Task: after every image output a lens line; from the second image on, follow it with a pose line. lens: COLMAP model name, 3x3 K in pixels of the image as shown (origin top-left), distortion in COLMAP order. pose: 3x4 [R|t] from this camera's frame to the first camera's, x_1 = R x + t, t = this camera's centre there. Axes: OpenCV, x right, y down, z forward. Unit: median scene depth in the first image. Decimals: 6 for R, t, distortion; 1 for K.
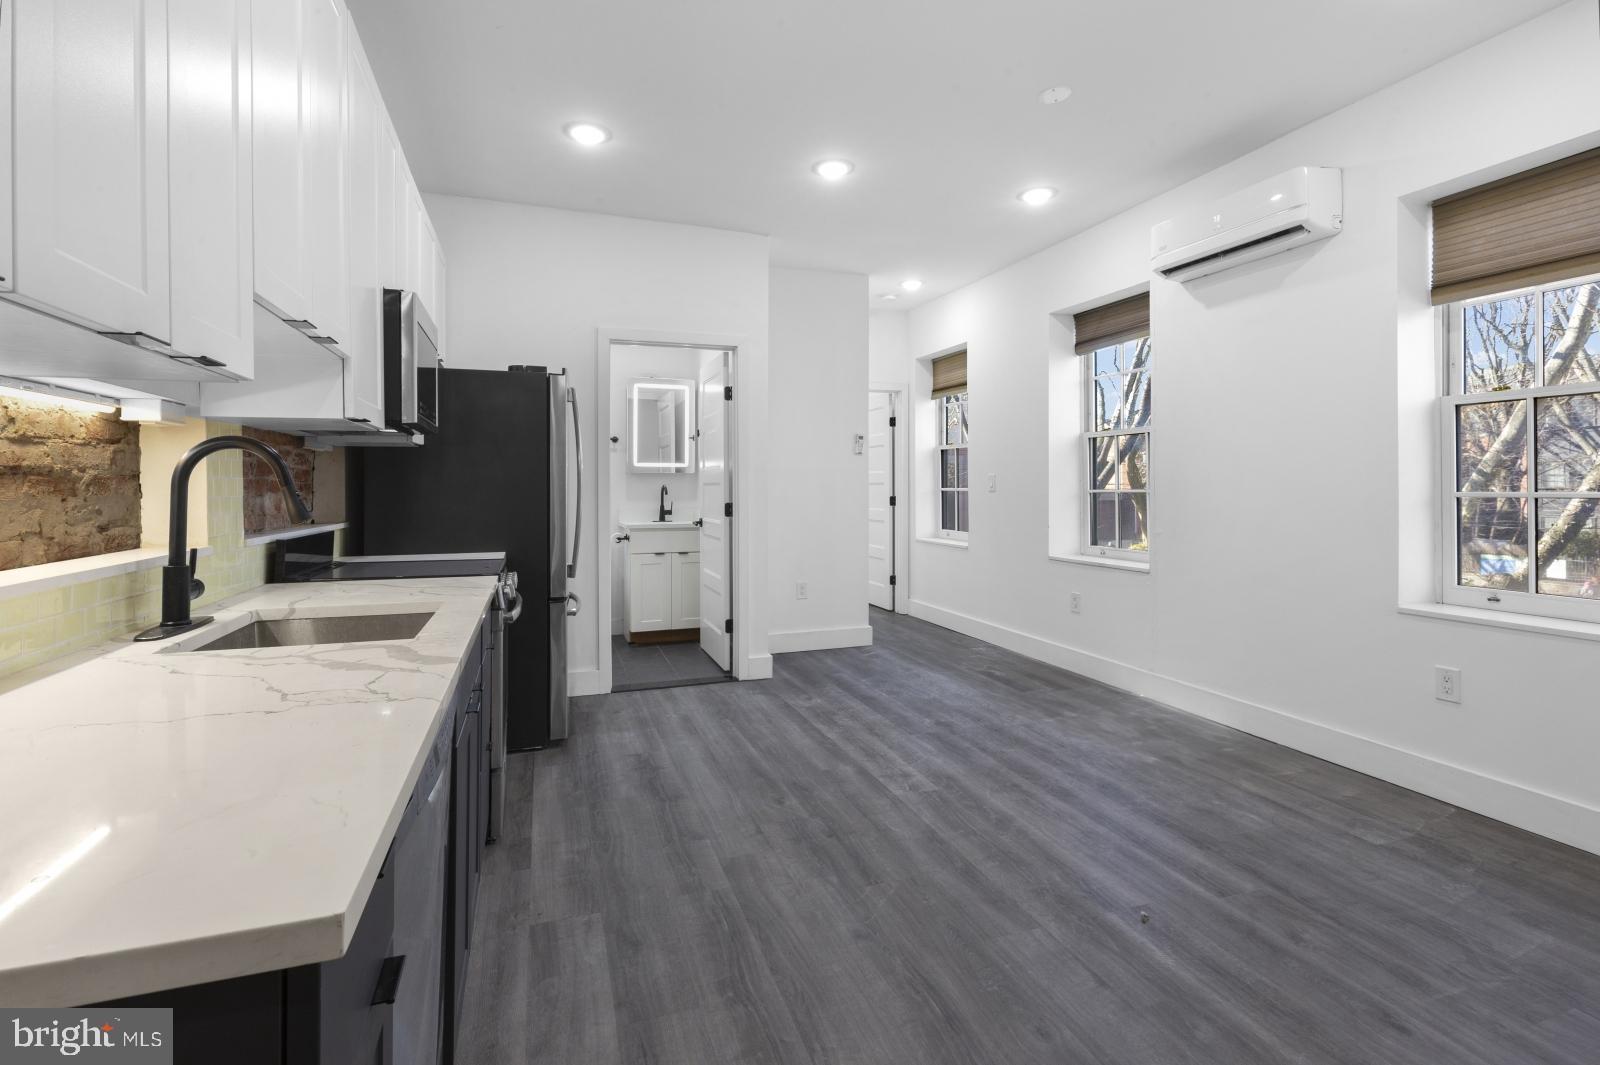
lens RADIAL K [[734.1, 0, 801.8], [0, 734.1, 492.4], [0, 0, 1]] dist [-0.001609, -0.000436]
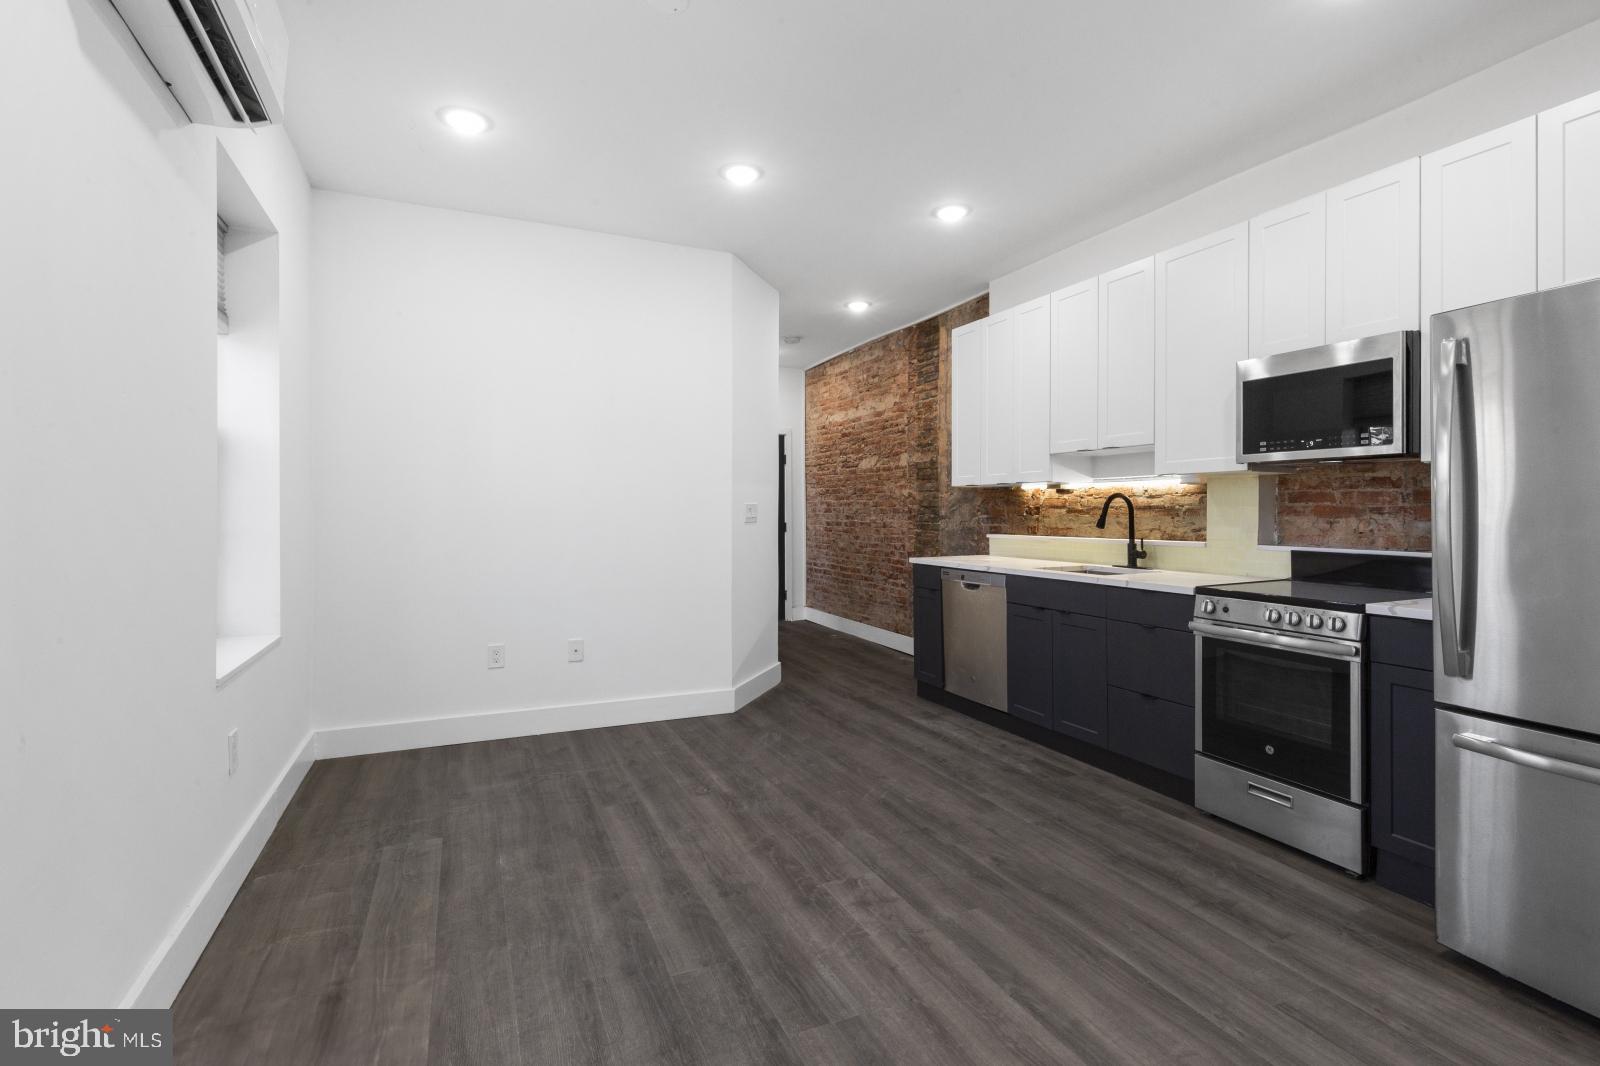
lens RADIAL K [[740.3, 0, 789.5], [0, 740.3, 511.3], [0, 0, 1]] dist [0.003906, 0.000210]
pose [[-0.997480, 0.005298, -0.070753, 0.240925], [0.004724, 0.999955, 0.008281, -0.018342], [0.070793, 0.007926, -0.997460, 1.570681]]
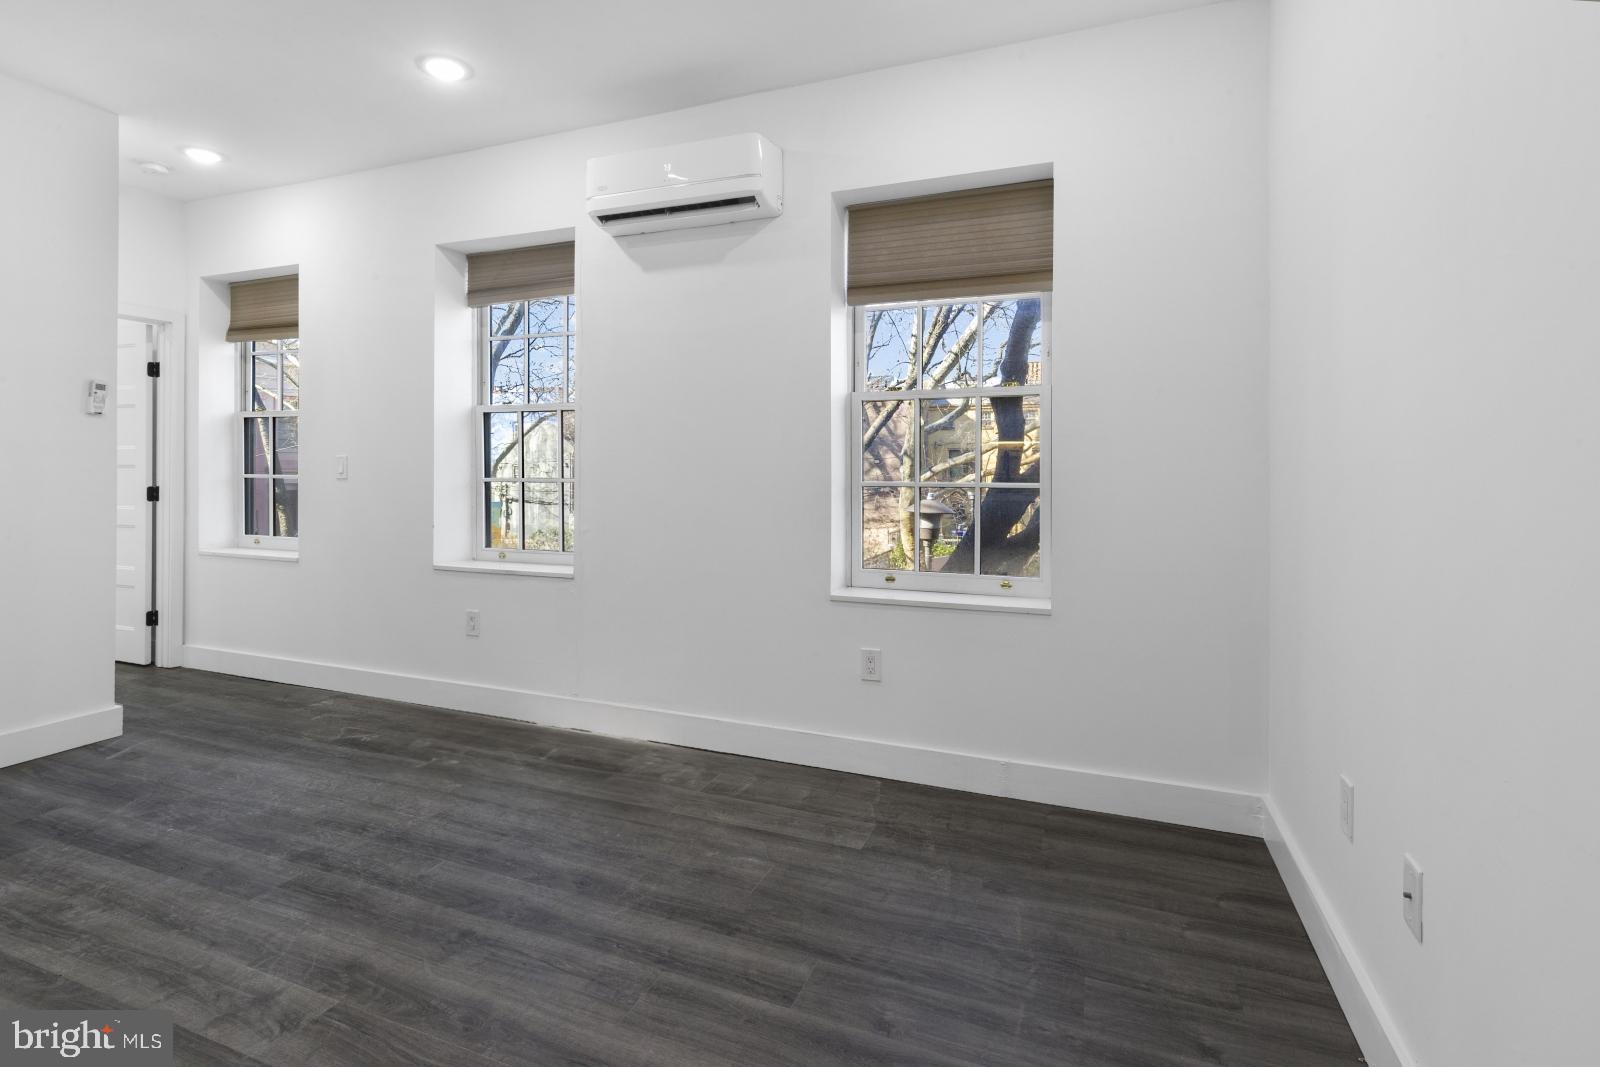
lens RADIAL K [[769.8, 0, 777.2], [0, 769.8, 478.4], [0, 0, 1]] dist [0.003737, -0.000874]
pose [[0.666145, 0.002167, 0.745819, -0.030188], [-0.001622, 0.999998, -0.001456, -0.002519], [-0.745821, -0.000240, 0.666147, 0.297080]]
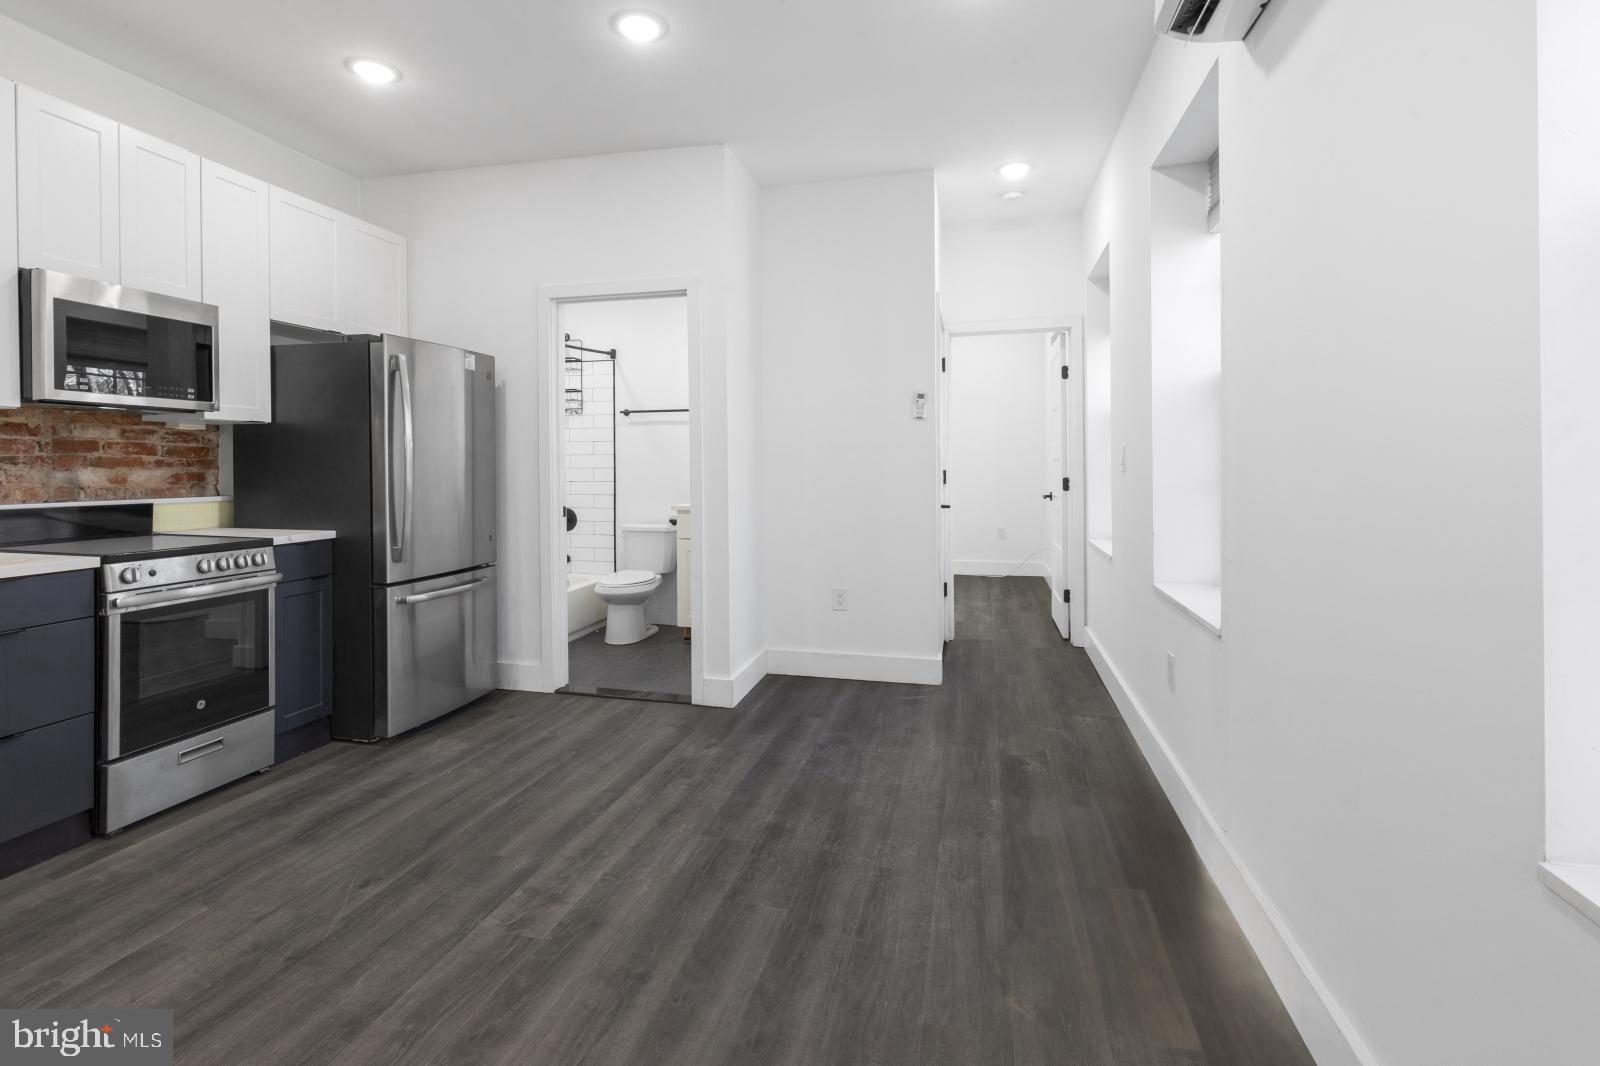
lens RADIAL K [[764.0, 0, 792.3], [0, 764.0, 469.7], [0, 0, 1]] dist [0.000170, -0.000151]
pose [[0.832597, 0.007807, -0.553824, 0.631368], [-0.006780, 0.999969, 0.003903, -0.006915], [0.553837, 0.000505, 0.832625, 0.487906]]
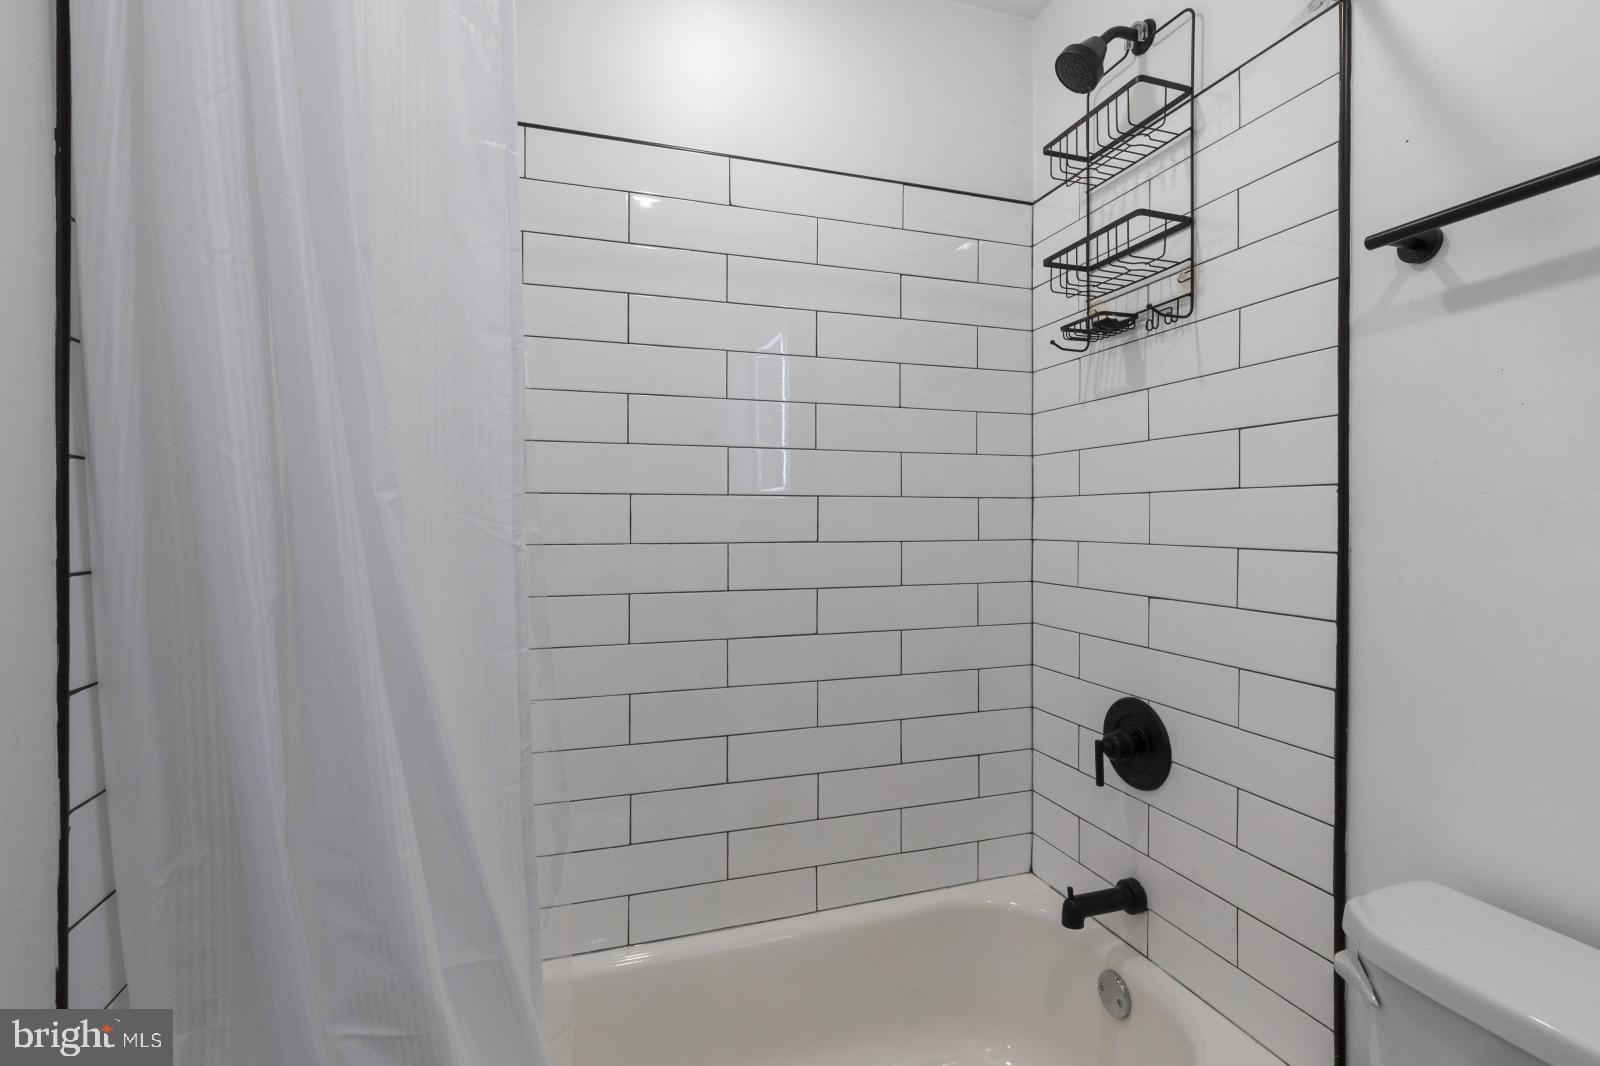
lens RADIAL K [[743.9, 0, 796.7], [0, 743.9, 520.2], [0, 0, 1]] dist [-0.000406, 0.000821]
pose [[-0.032493, 0.008183, -0.999438, -0.299373], [-0.007706, 0.999935, 0.008437, -0.015874], [0.999442, 0.007976, -0.032428, 1.446795]]
